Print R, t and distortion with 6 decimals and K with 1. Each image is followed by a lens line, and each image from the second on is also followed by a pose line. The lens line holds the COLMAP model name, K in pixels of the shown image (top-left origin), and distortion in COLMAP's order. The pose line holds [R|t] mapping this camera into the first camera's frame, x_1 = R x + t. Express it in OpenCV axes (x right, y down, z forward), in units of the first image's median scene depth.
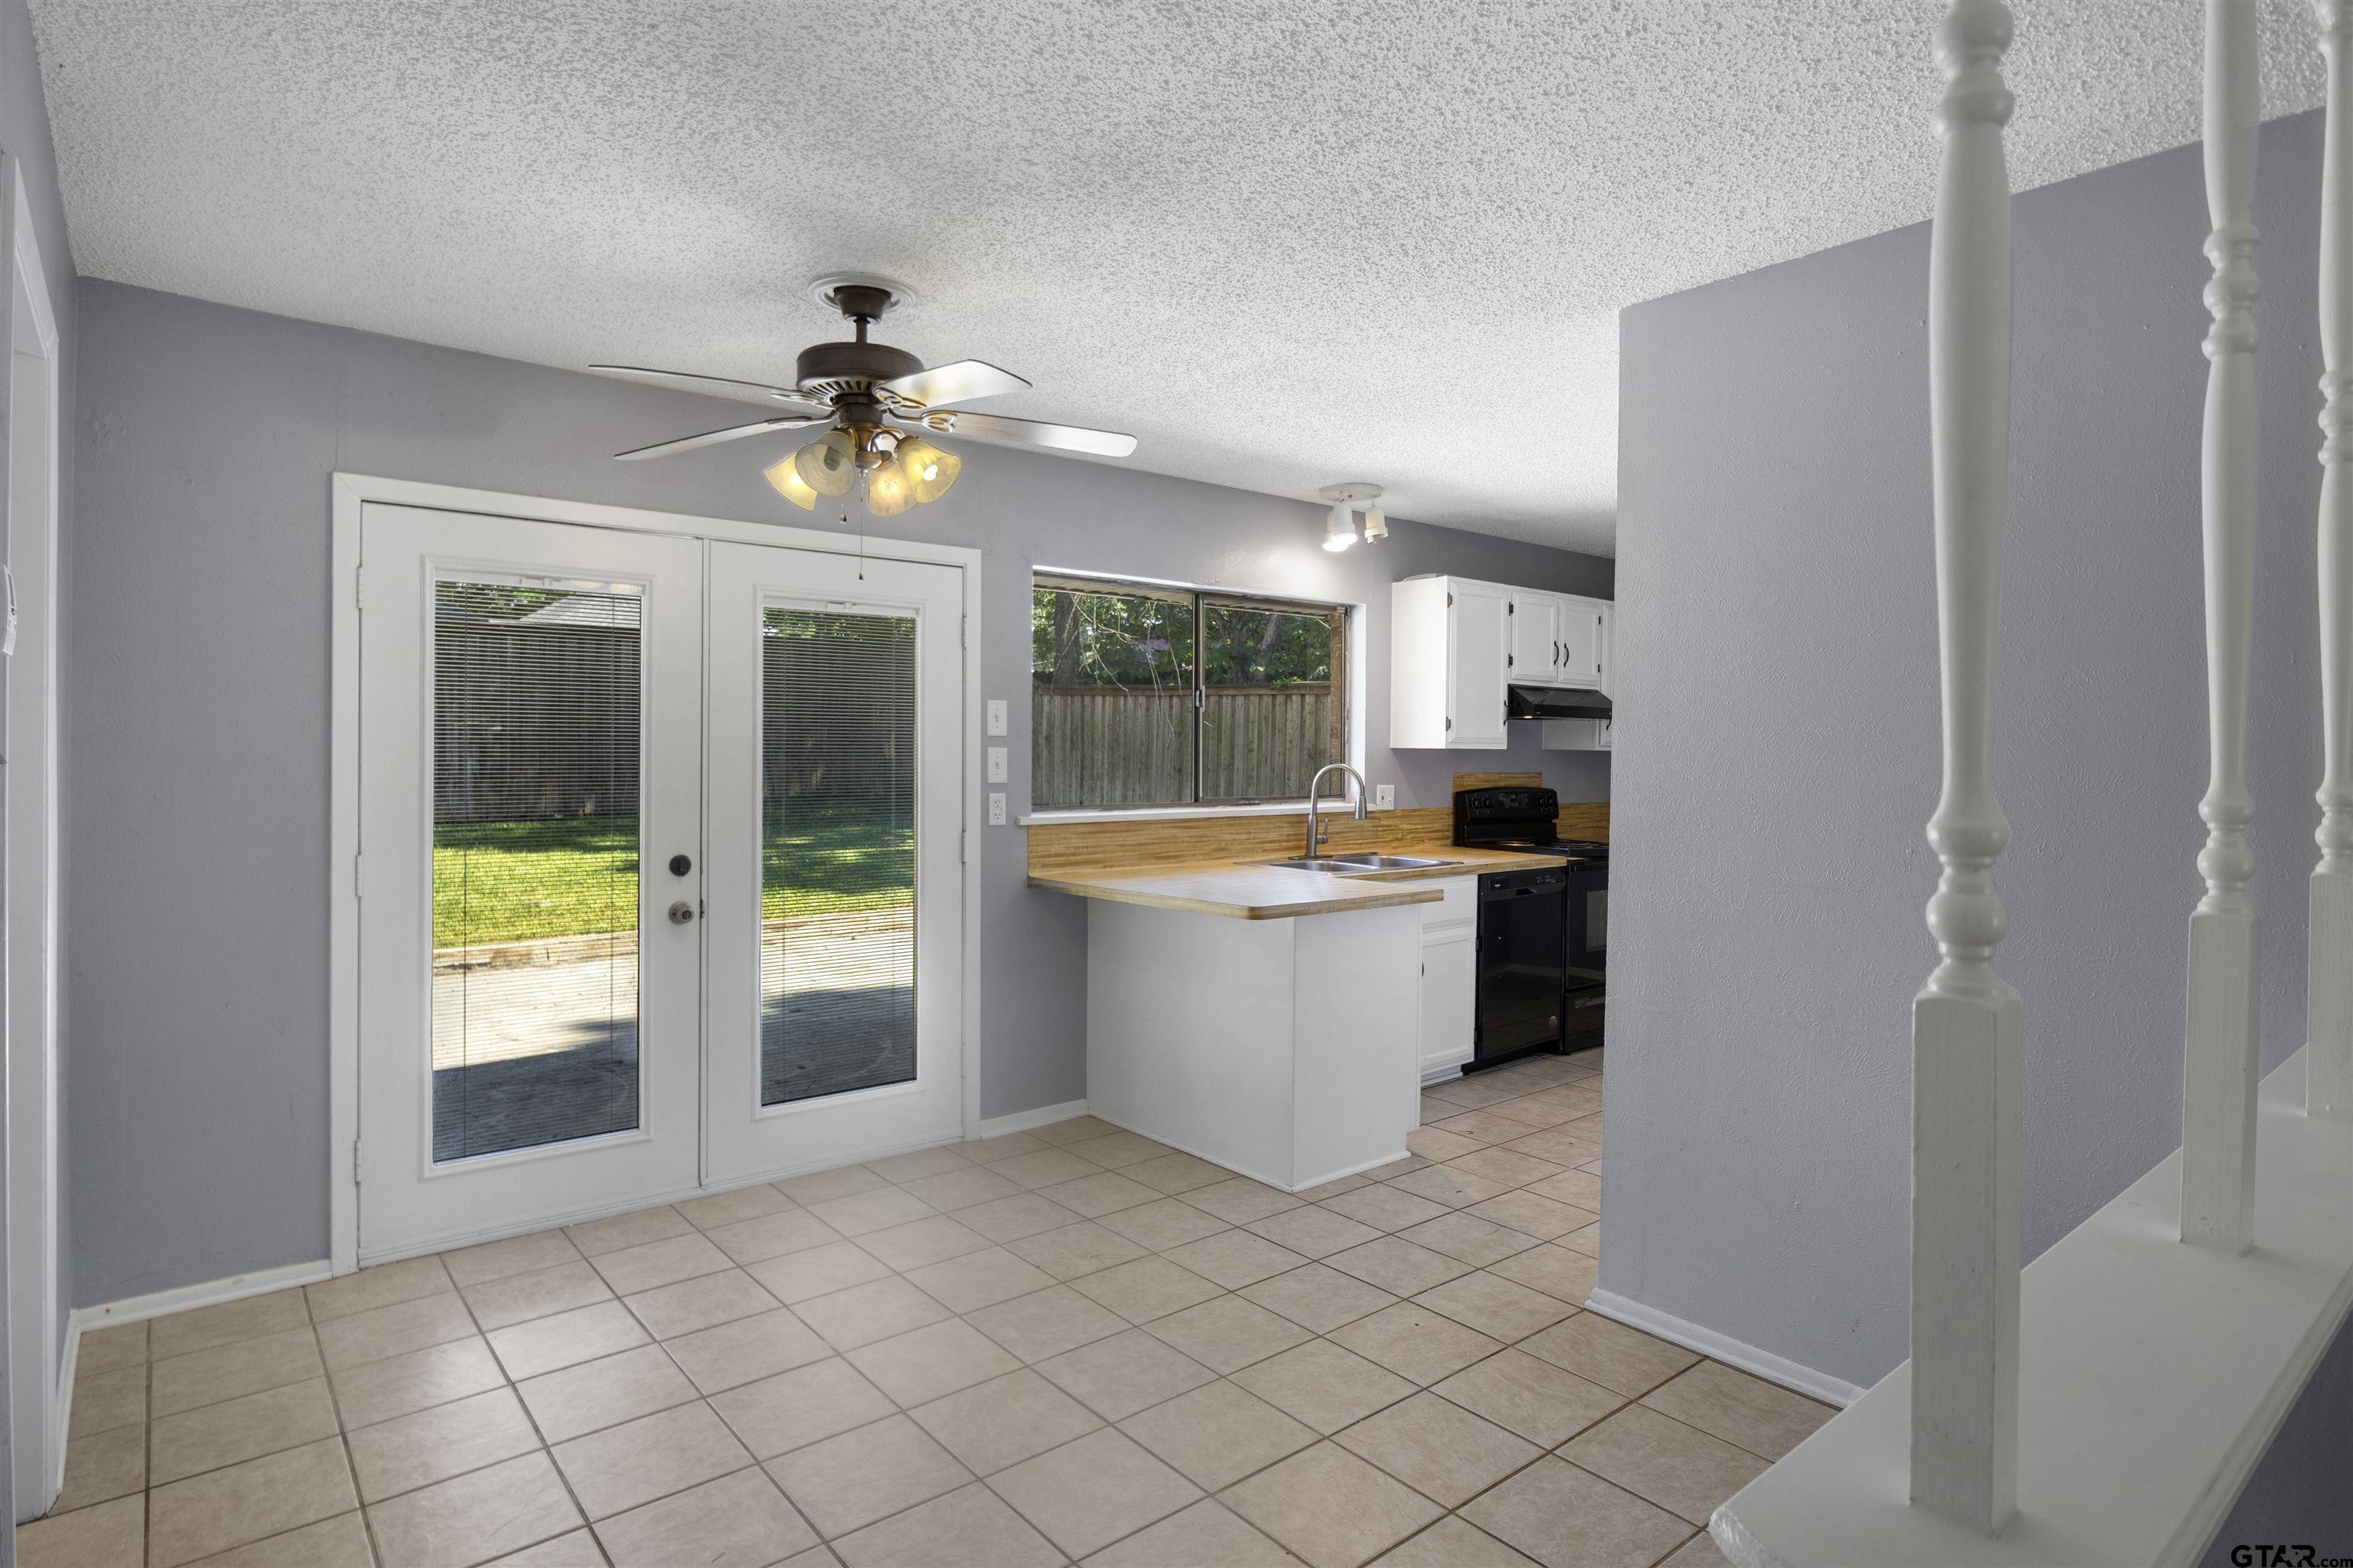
lens RADIAL K [[1254.8, 0, 1180.2], [0, 1254.8, 763.5], [0, 0, 1]] dist [-0.000892, -0.000192]
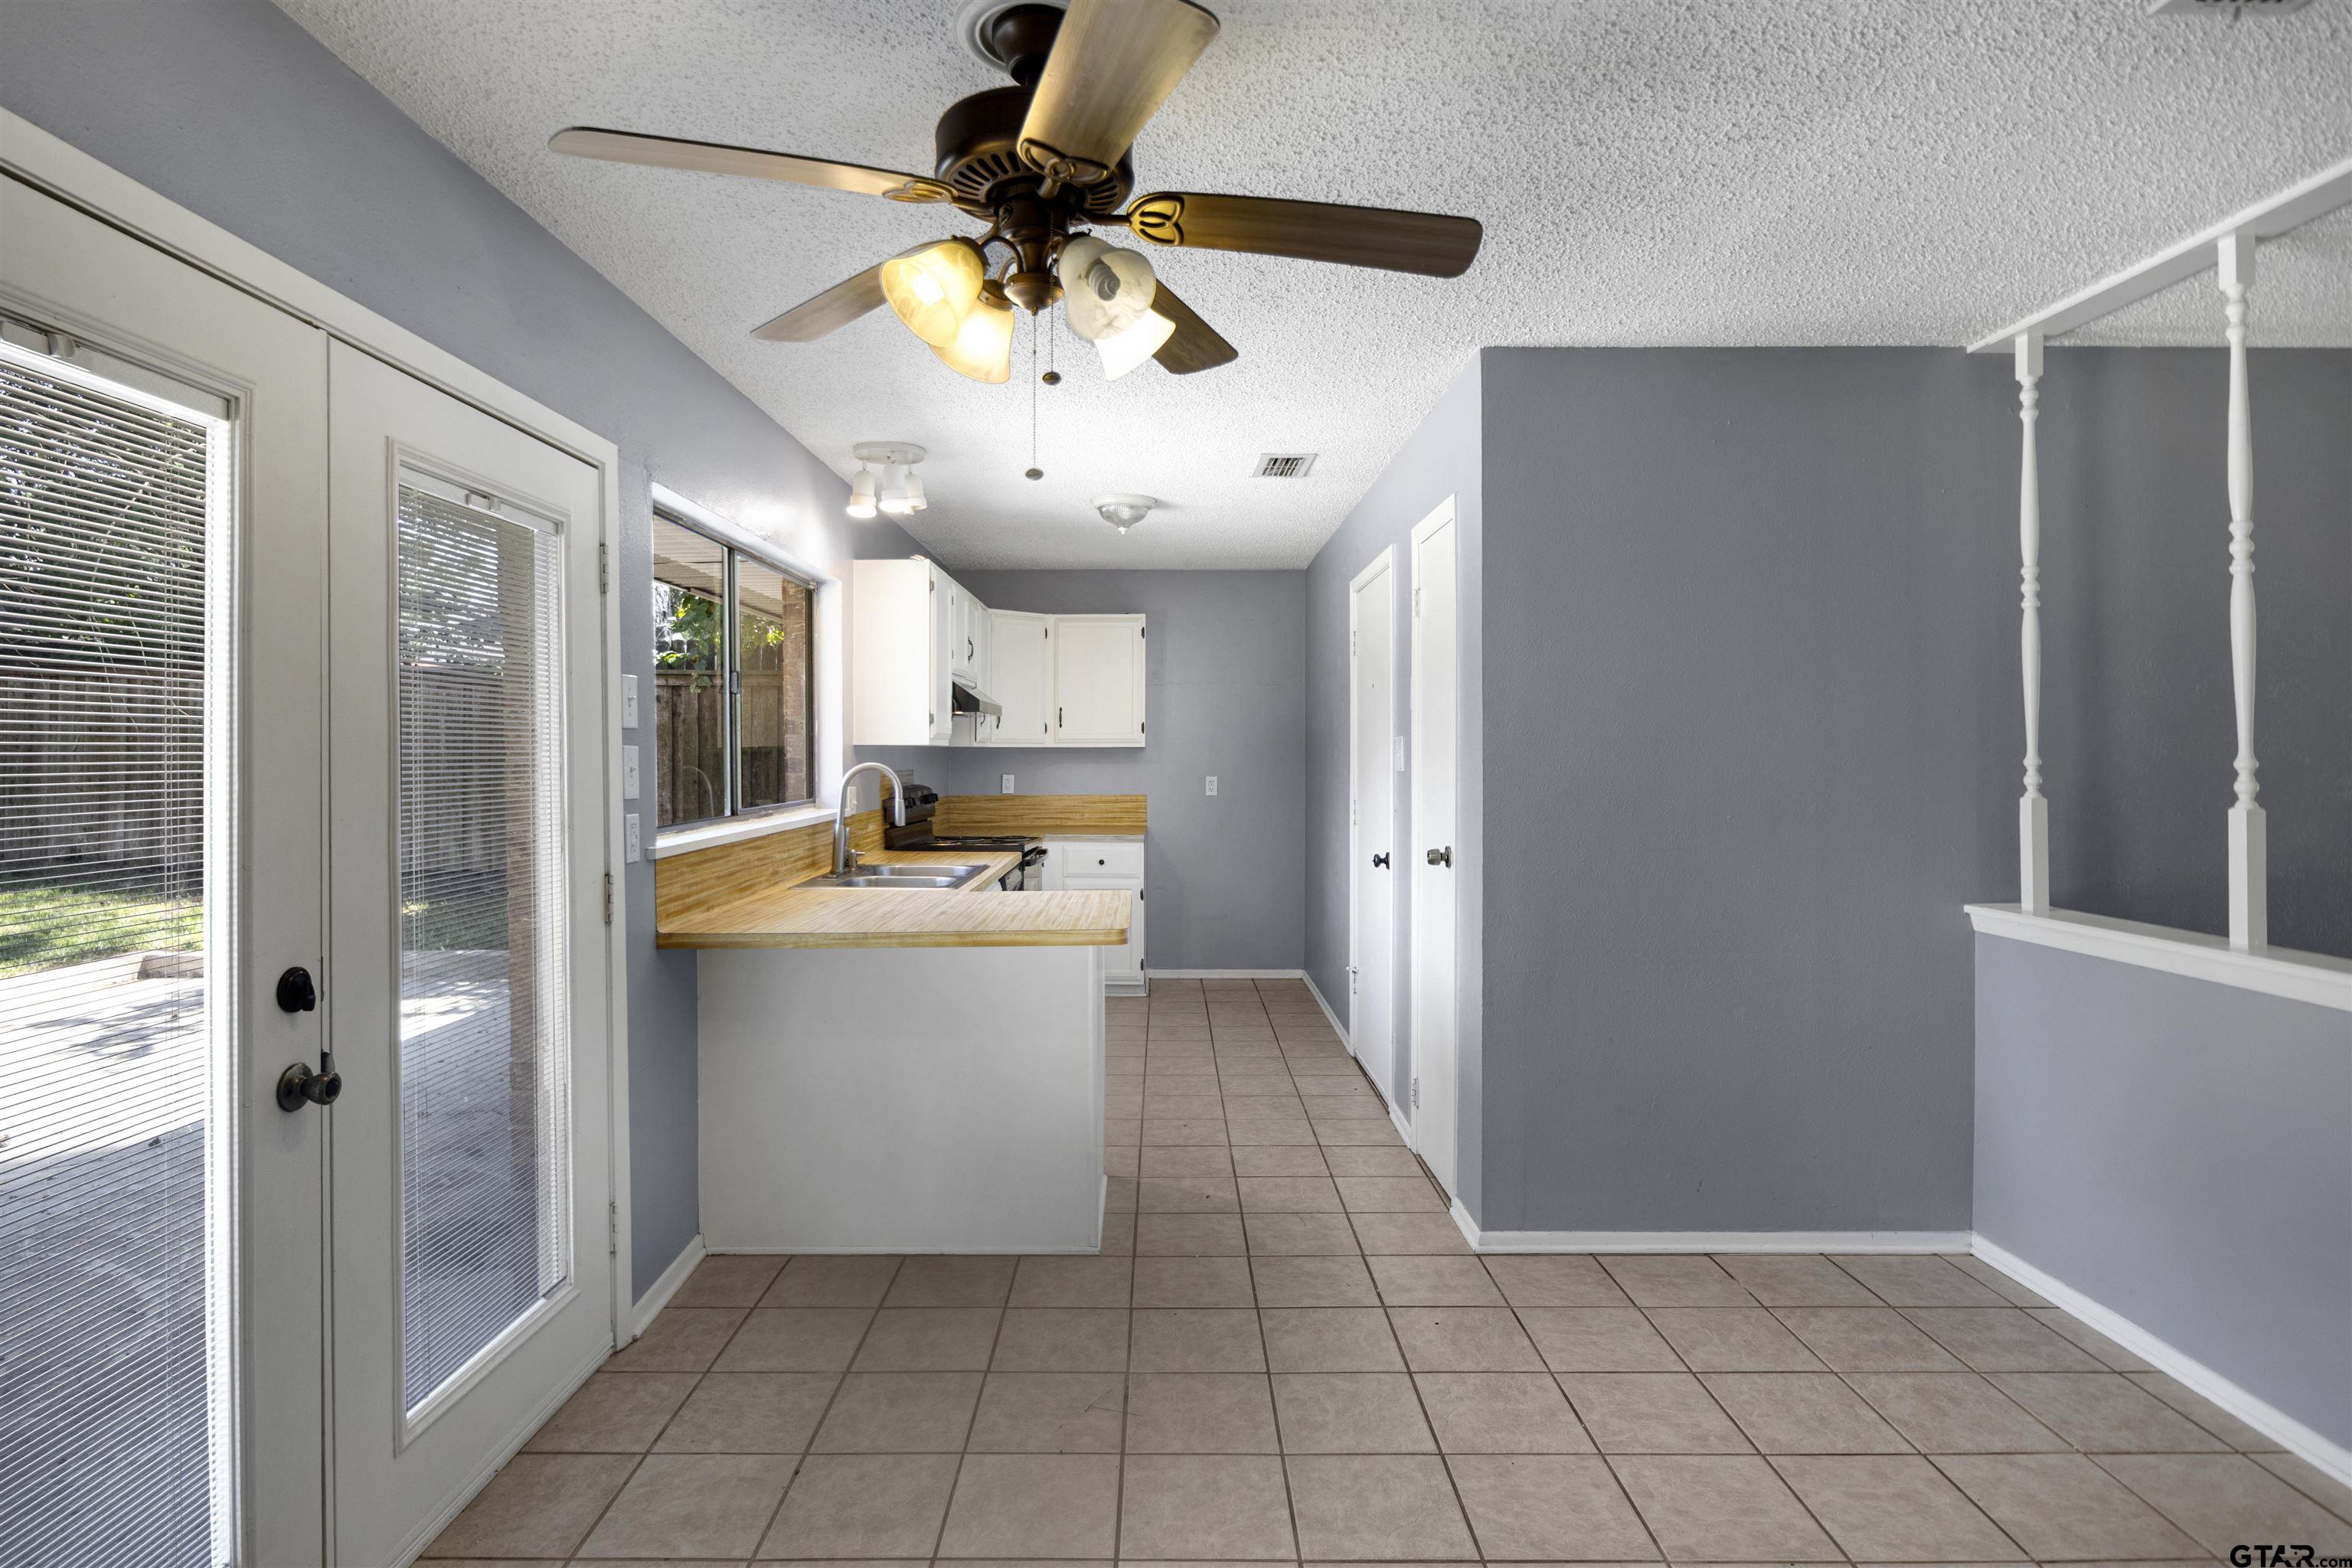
lens RADIAL K [[1201.0, 0, 1165.8], [0, 1201.0, 745.3], [0, 0, 1]] dist [-0.002938, -0.000476]
pose [[0.643205, -0.006784, 0.765664, -0.349213], [0.018030, 0.999818, -0.006287, -0.002929], [-0.765482, 0.017848, 0.643210, 0.286004]]
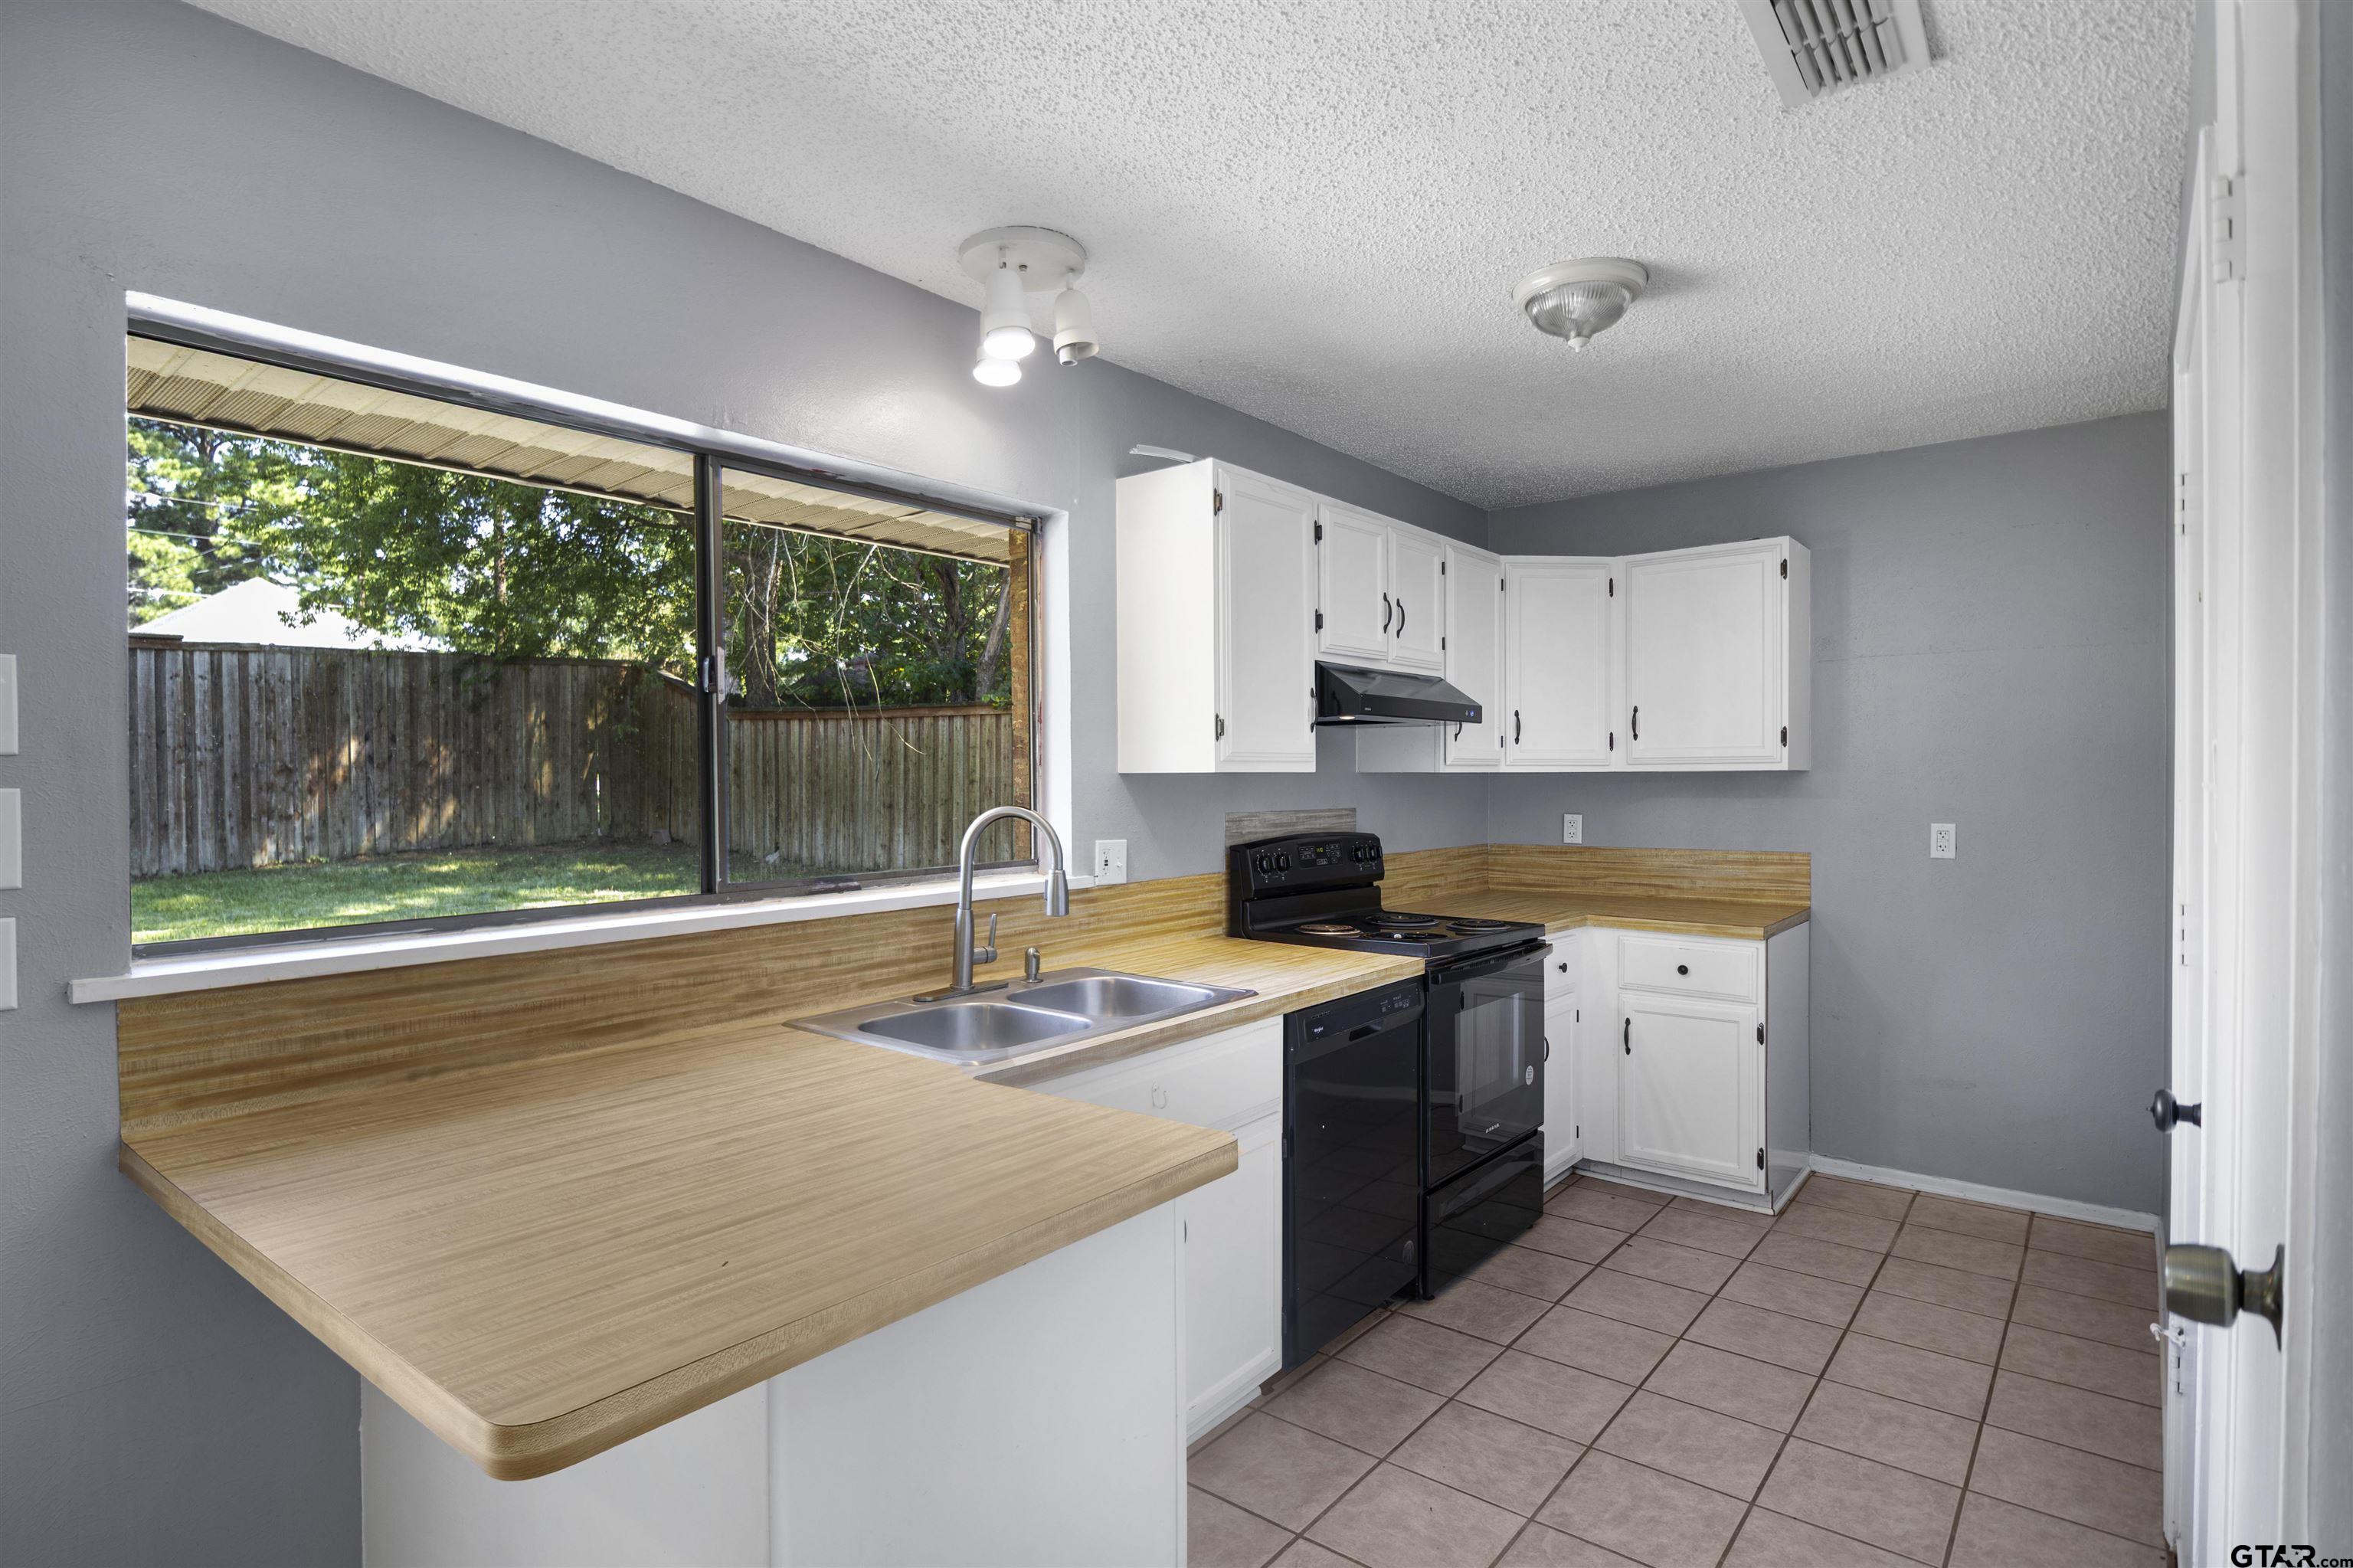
lens RADIAL K [[1196.7, 0, 1176.5], [0, 1196.7, 784.0], [0, 0, 1]] dist [0.000199, 0.000353]
pose [[0.980985, -0.018031, 0.193245, 0.091230], [0.019497, 0.999794, -0.005685, -0.004189], [-0.193102, 0.009344, 0.981134, 0.477907]]
